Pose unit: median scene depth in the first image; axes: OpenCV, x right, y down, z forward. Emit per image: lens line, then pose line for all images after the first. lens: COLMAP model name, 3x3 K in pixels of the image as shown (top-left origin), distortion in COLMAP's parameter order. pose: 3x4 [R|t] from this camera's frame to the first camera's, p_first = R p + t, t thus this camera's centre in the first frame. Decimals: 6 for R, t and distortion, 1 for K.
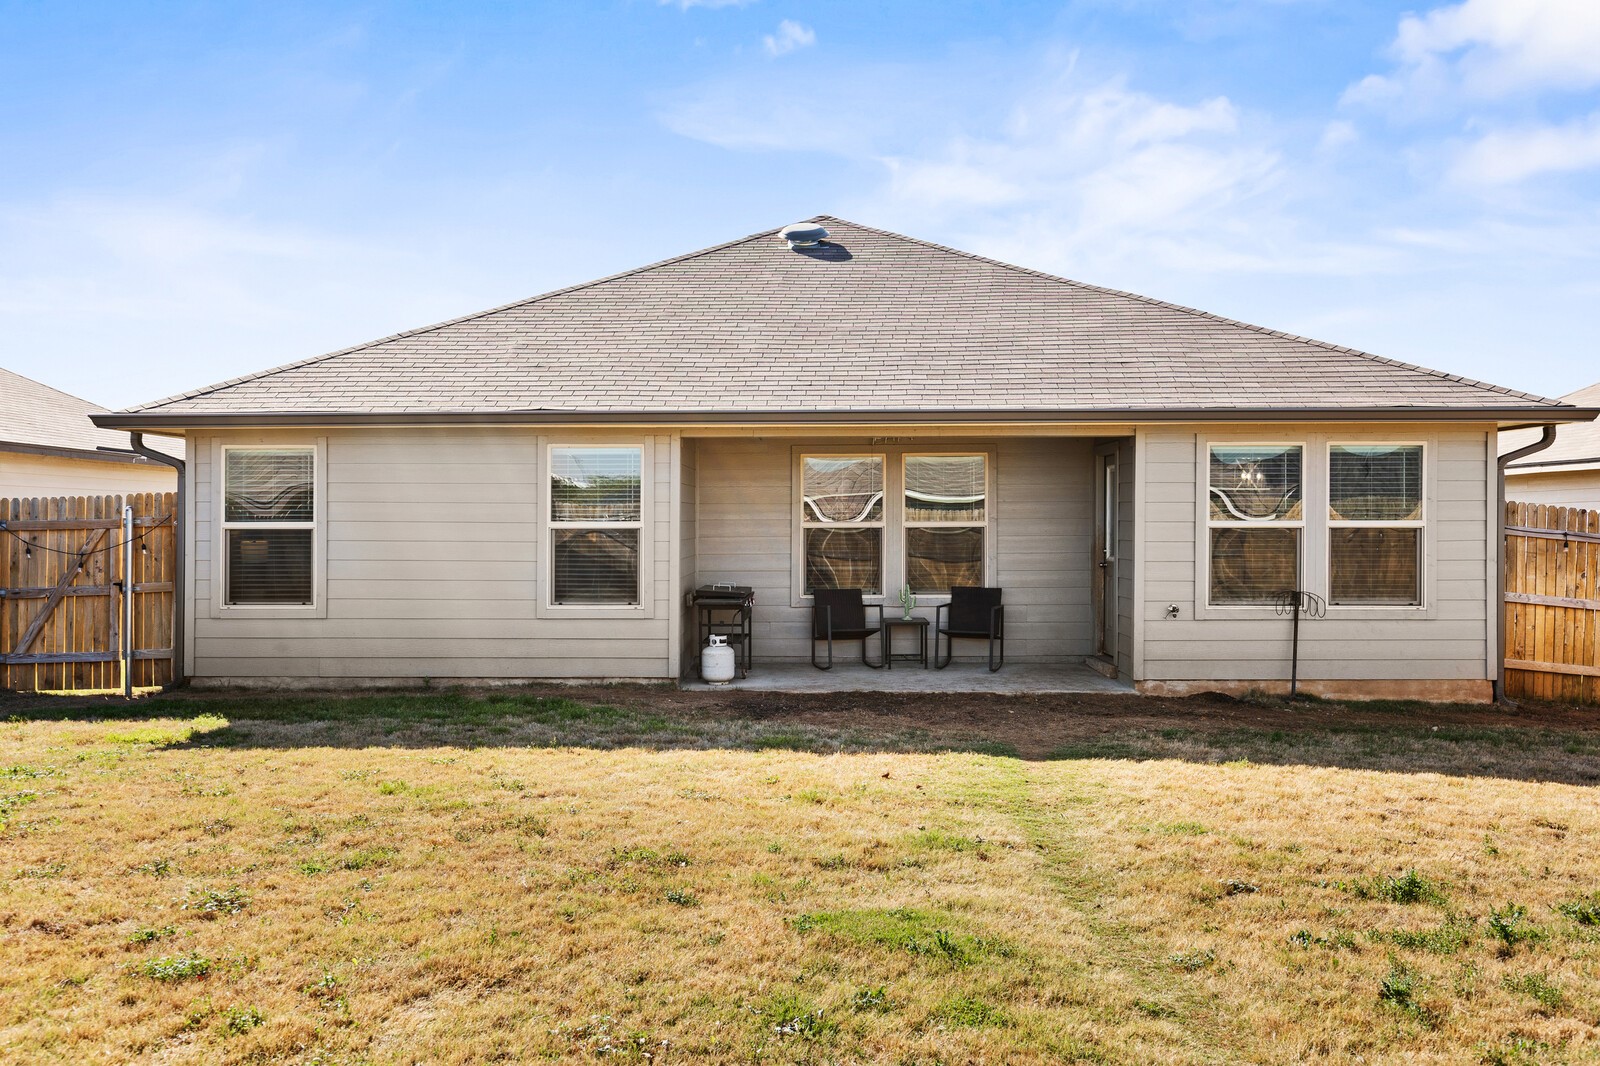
lens RADIAL K [[1277.5, 0, 800.0], [0, 1277.5, 533.0], [0, 0, 1]] dist [-0.003675, 0.002241]
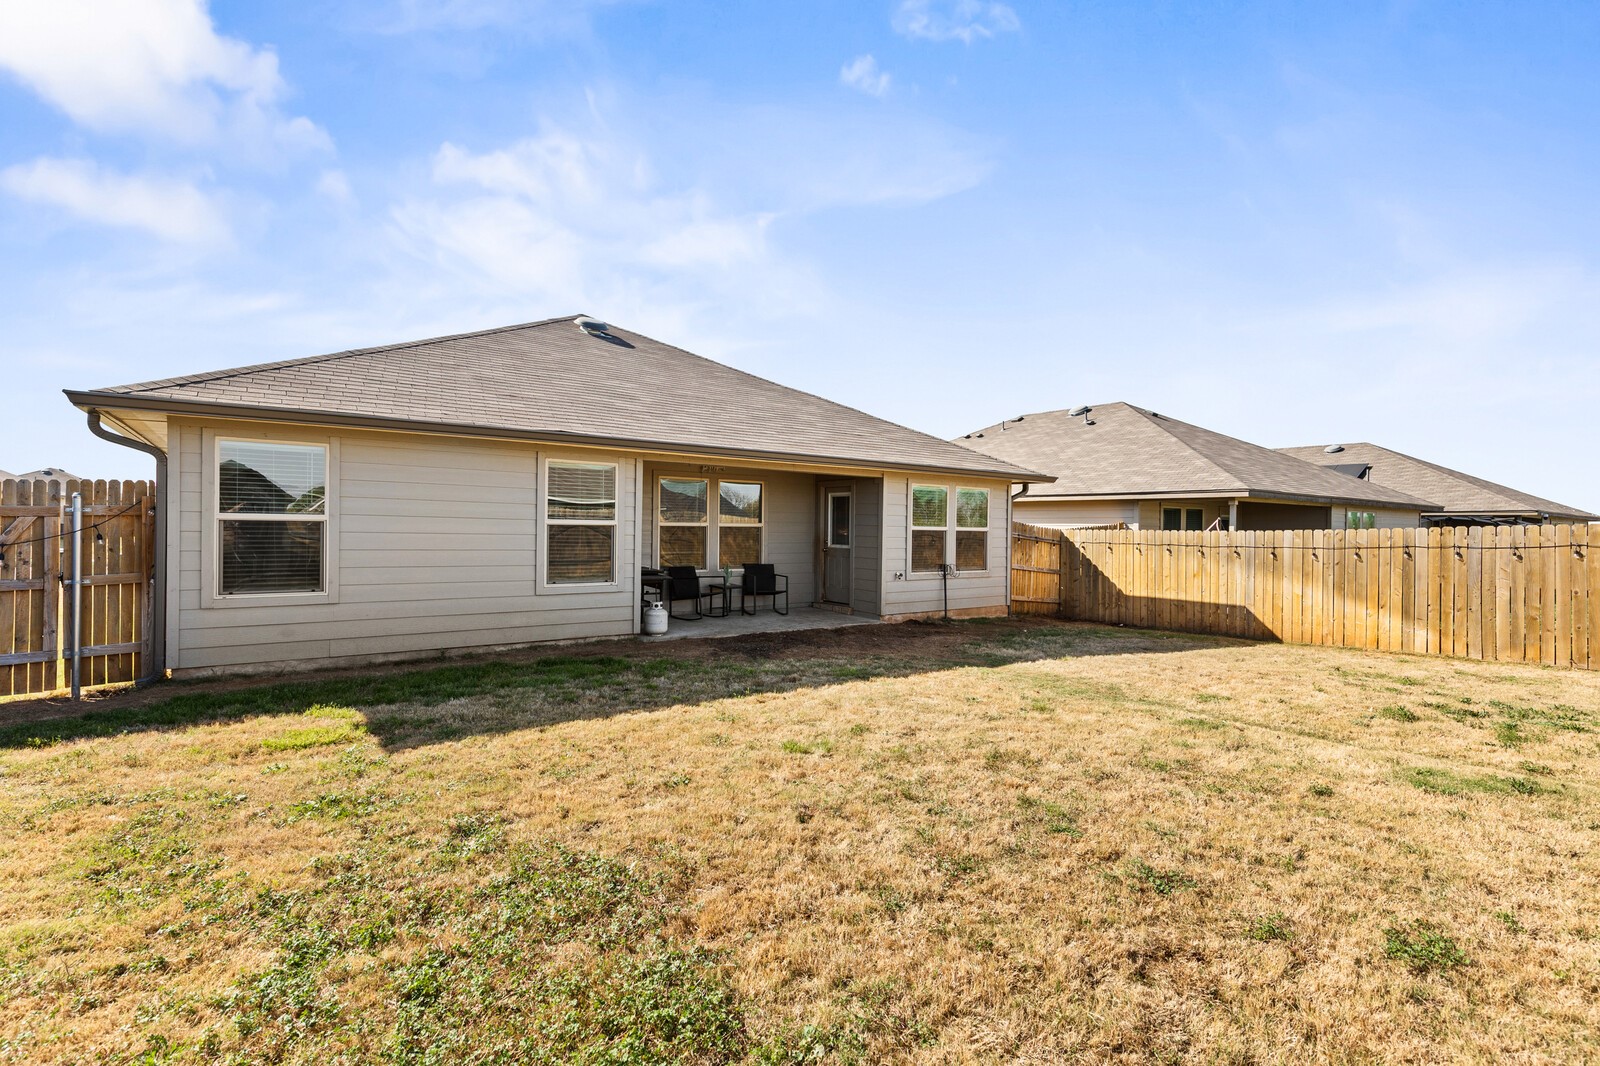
lens RADIAL K [[721.1, 0, 800.0], [0, 721.1, 533.0], [0, 0, 1]] dist [-0.000989, -0.000417]
pose [[0.797576, 0.009169, 0.603149, -0.427773], [-0.013974, 0.999897, 0.003279, -0.000844], [-0.603057, -0.011044, 0.797622, 0.269283]]
